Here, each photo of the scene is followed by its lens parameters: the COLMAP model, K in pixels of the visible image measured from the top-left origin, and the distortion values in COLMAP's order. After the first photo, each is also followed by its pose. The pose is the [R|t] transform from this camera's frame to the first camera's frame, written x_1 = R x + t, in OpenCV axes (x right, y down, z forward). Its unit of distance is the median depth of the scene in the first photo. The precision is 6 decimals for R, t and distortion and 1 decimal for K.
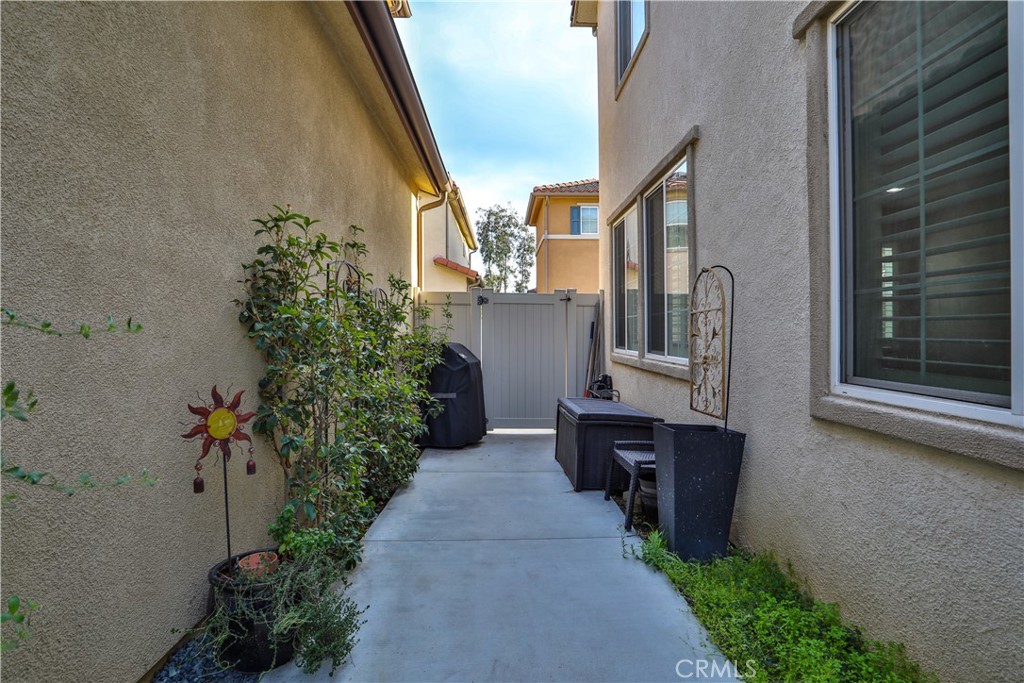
lens RADIAL K [[526.8, 0, 521.1], [0, 526.8, 333.8], [0, 0, 1]] dist [-0.072616, 0.033559]
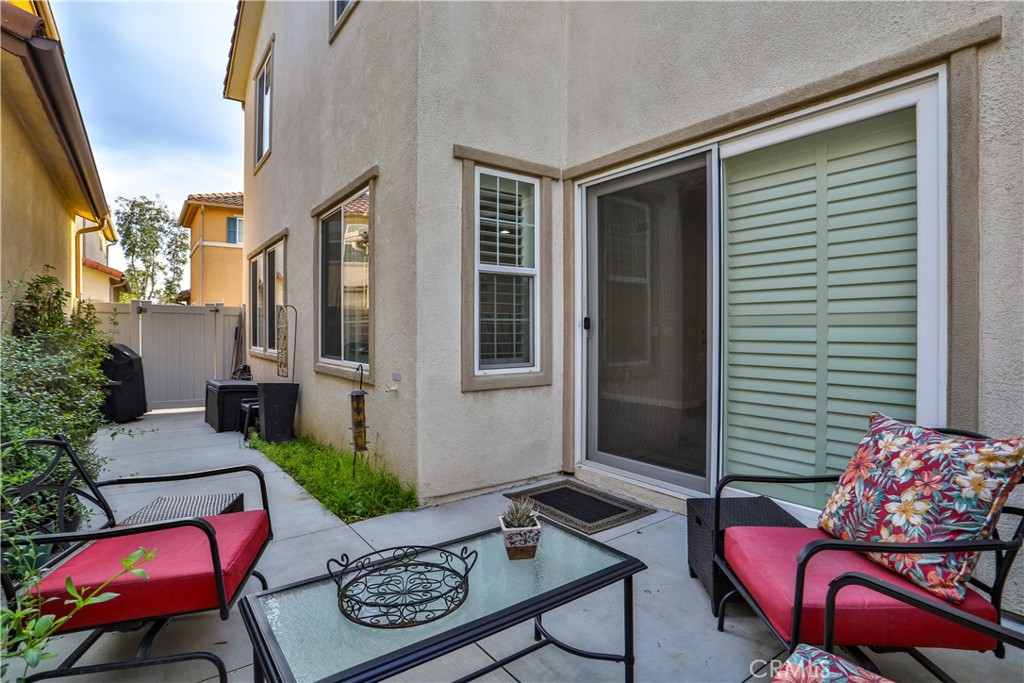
lens RADIAL K [[526.8, 0, 521.1], [0, 526.8, 333.8], [0, 0, 1]] dist [-0.072616, 0.033559]
pose [[0.824929, -0.000902, 0.565236, -0.003751], [-0.001084, 0.999994, 0.003178, -0.002836], [-0.565236, -0.003235, 0.824923, -0.143243]]
